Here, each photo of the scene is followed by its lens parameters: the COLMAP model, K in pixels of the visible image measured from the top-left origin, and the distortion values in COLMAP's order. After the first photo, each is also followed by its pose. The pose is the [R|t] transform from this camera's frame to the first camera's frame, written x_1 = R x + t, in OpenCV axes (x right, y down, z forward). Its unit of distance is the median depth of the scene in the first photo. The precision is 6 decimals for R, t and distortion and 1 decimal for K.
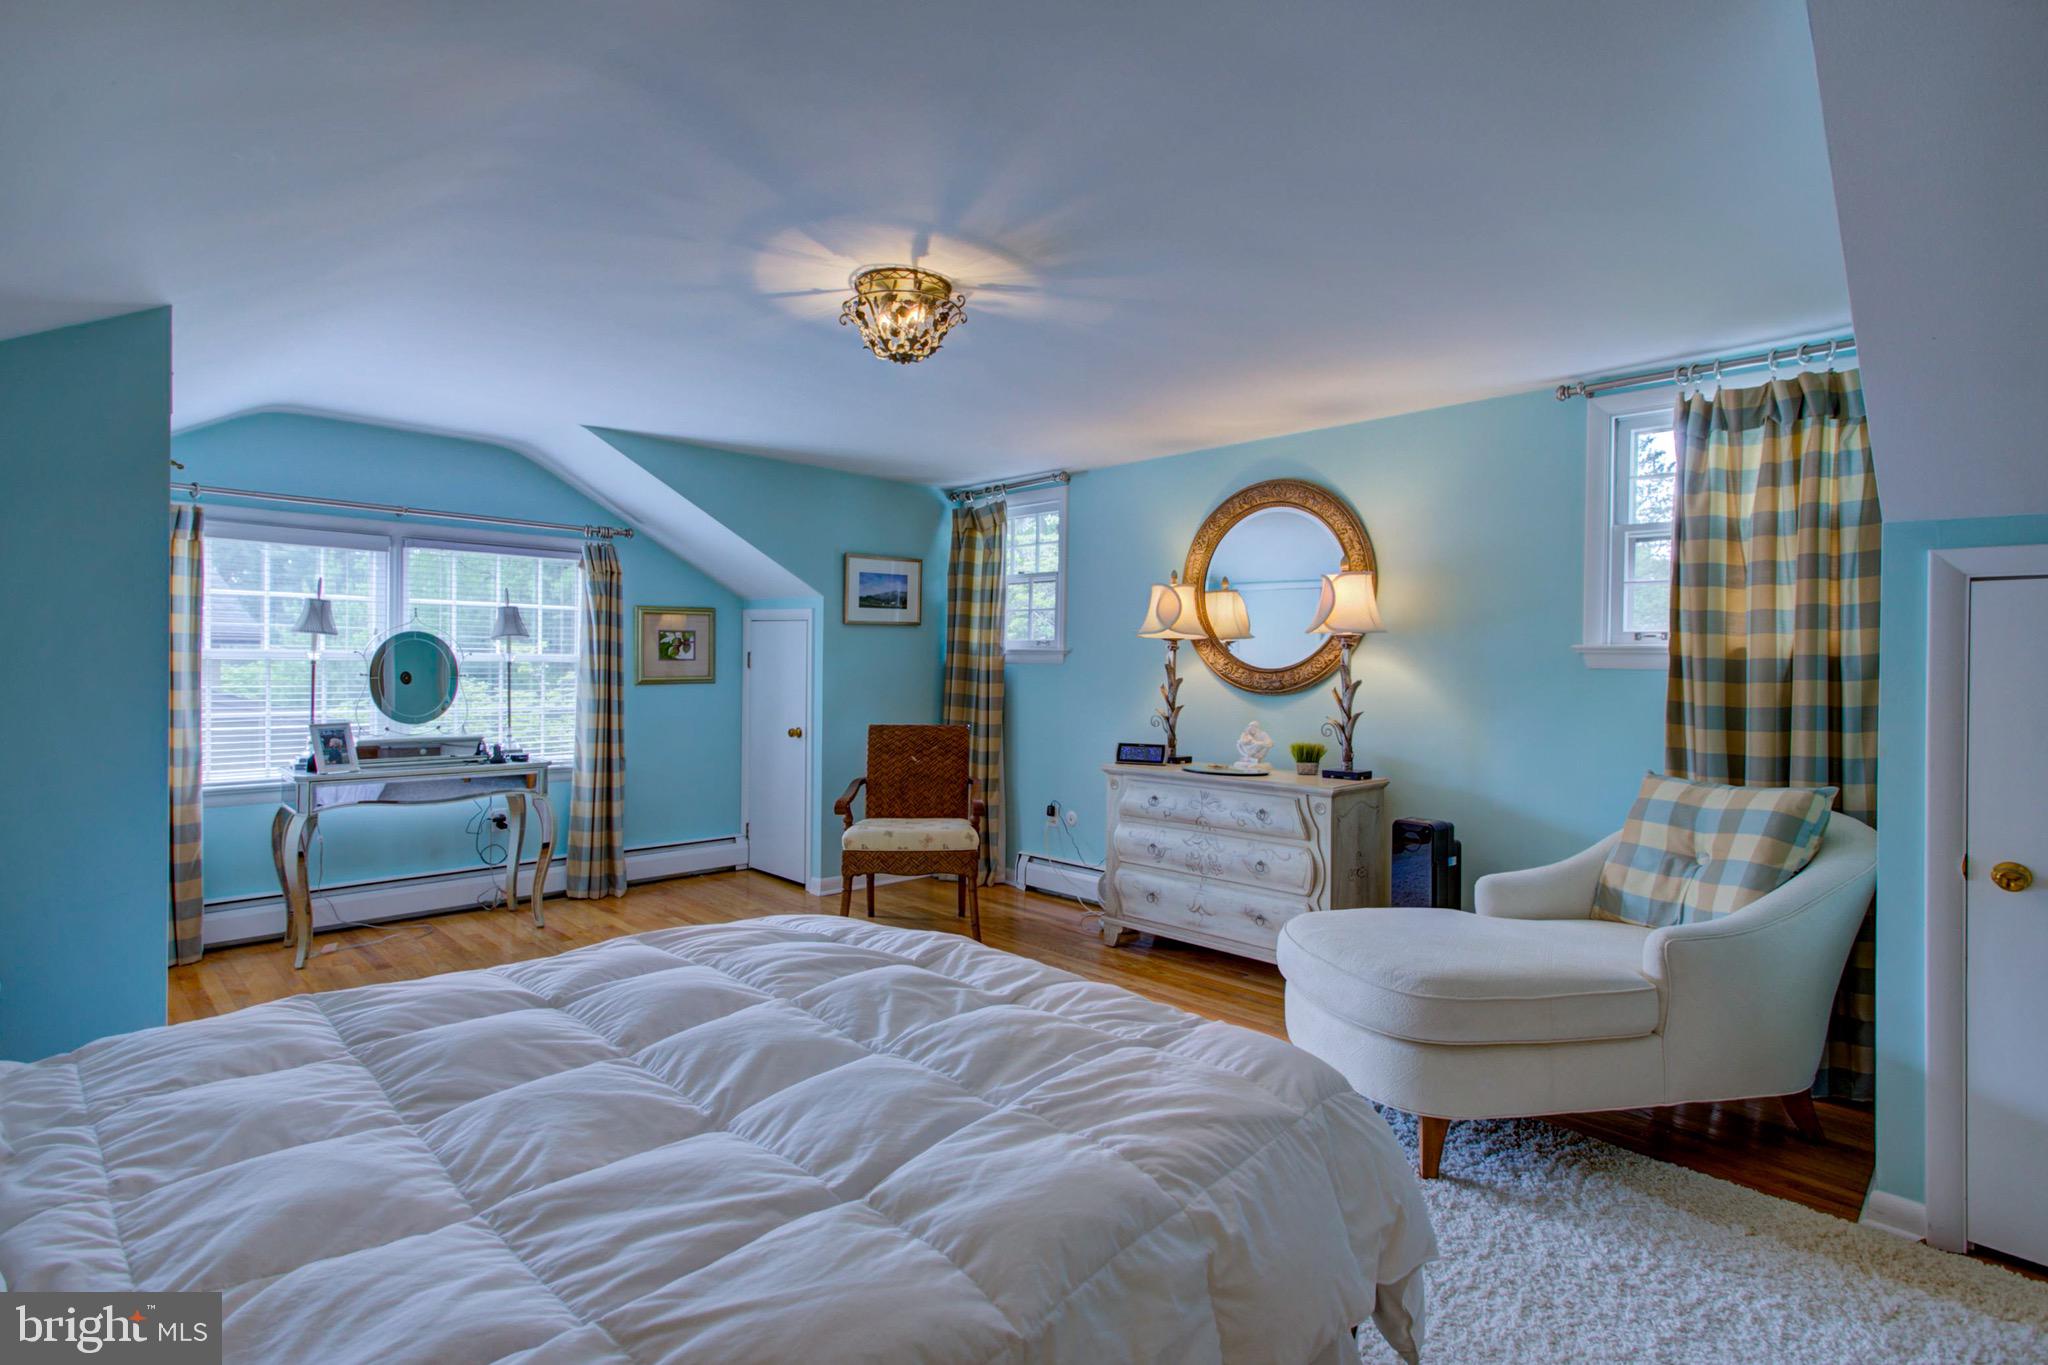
lens RADIAL K [[1025.8, 0, 1006.1], [0, 1025.8, 688.2], [0, 0, 1]] dist [0.007745, 0.001255]
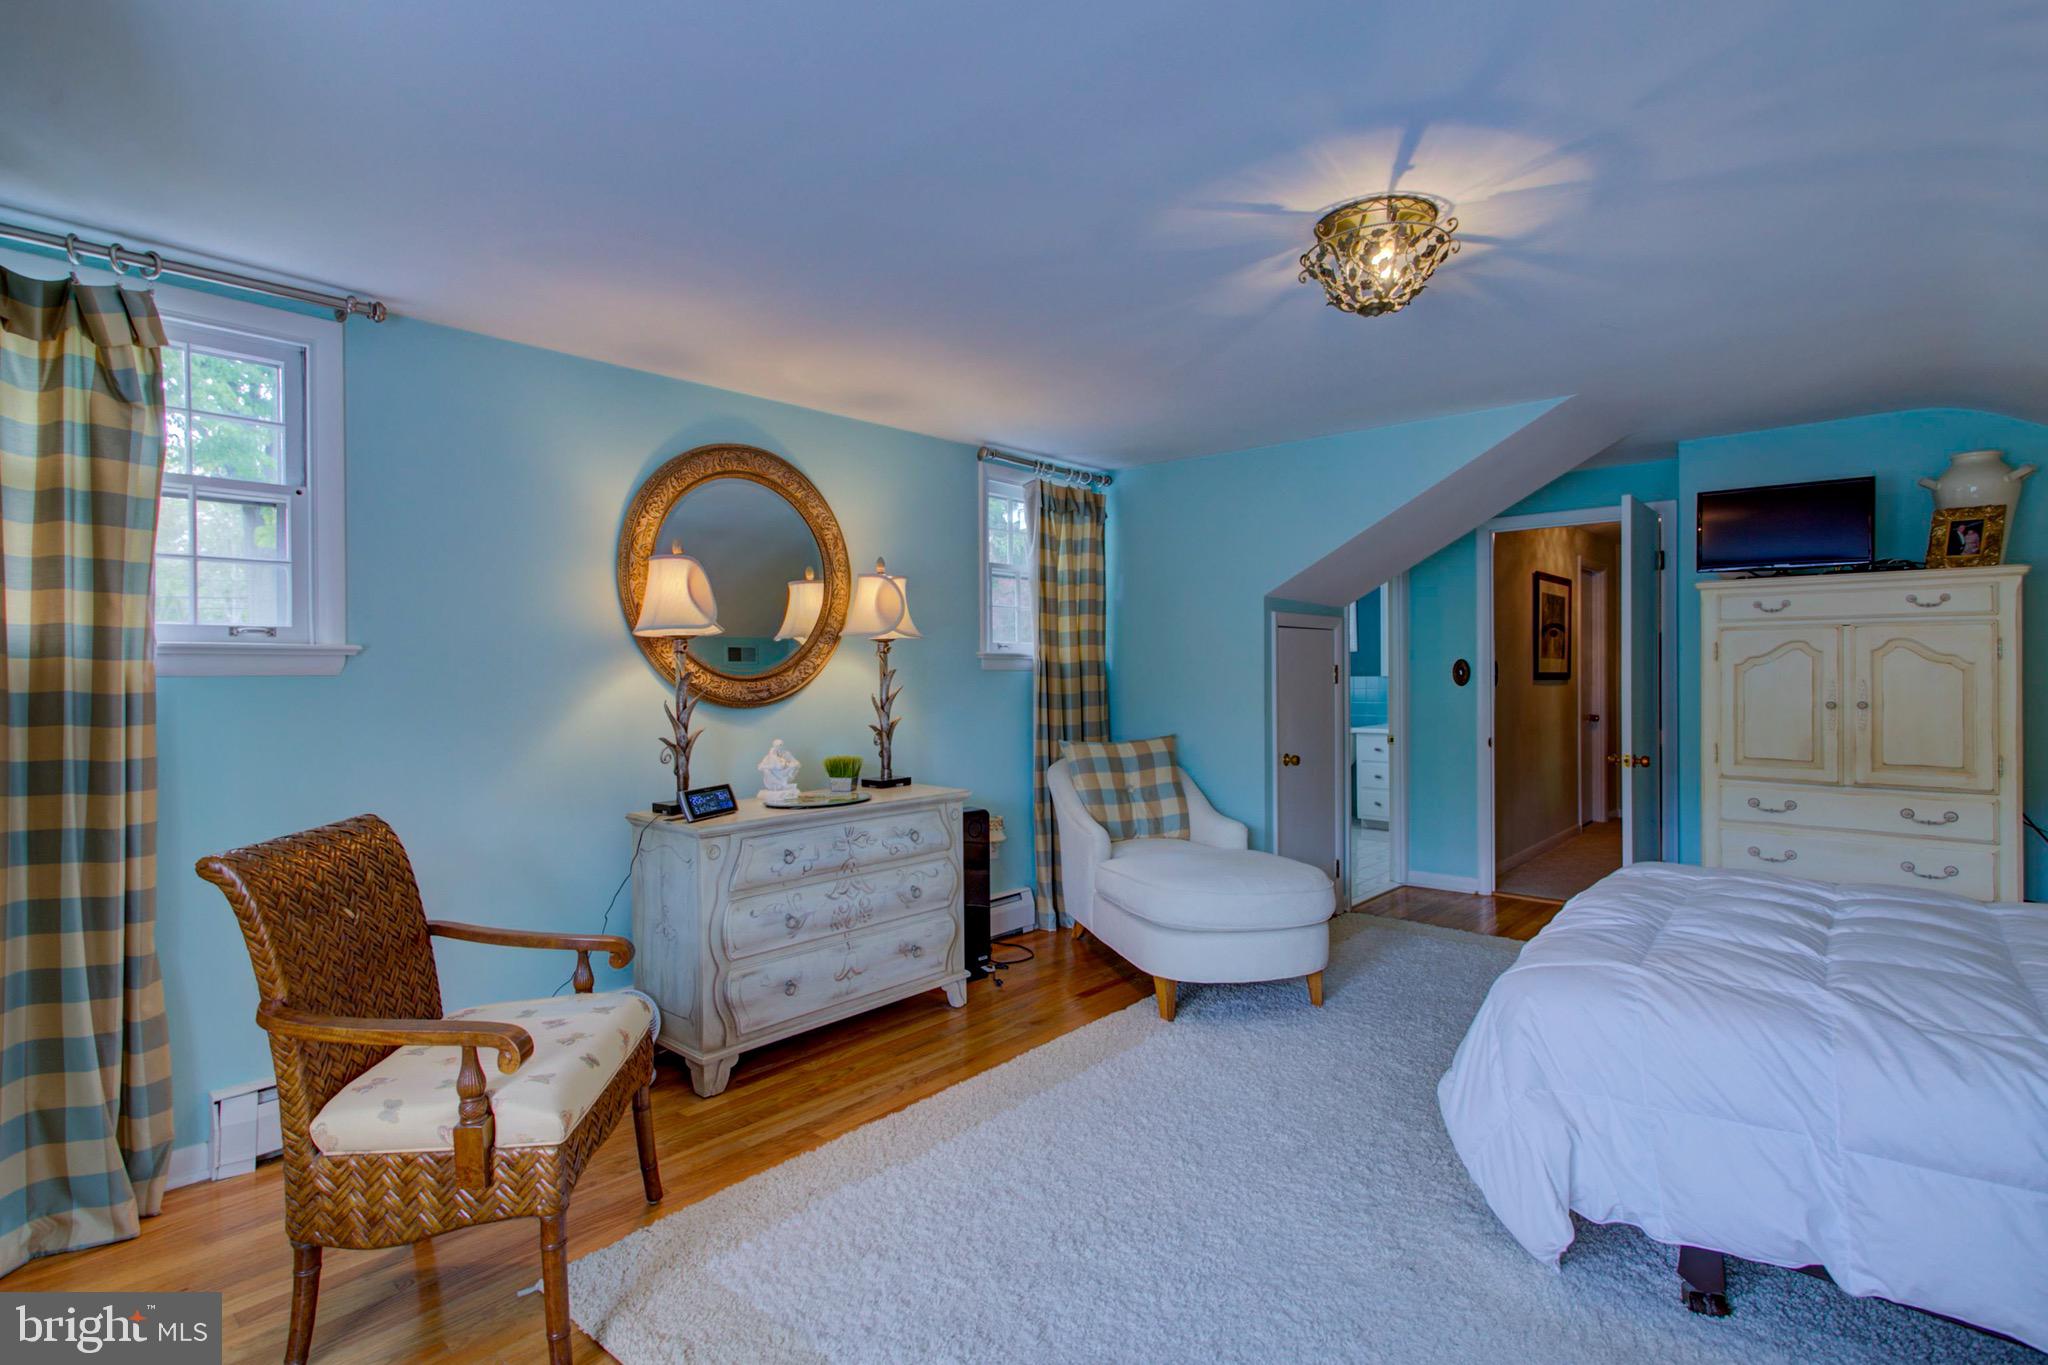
lens RADIAL K [[1025.8, 0, 1006.1], [0, 1025.8, 688.2], [0, 0, 1]] dist [0.007745, 0.001255]
pose [[-0.085300, -0.023851, 0.996070, -0.720938], [0.031194, 0.999159, 0.026596, -0.031388], [-0.995867, 0.033340, -0.084485, 1.080545]]
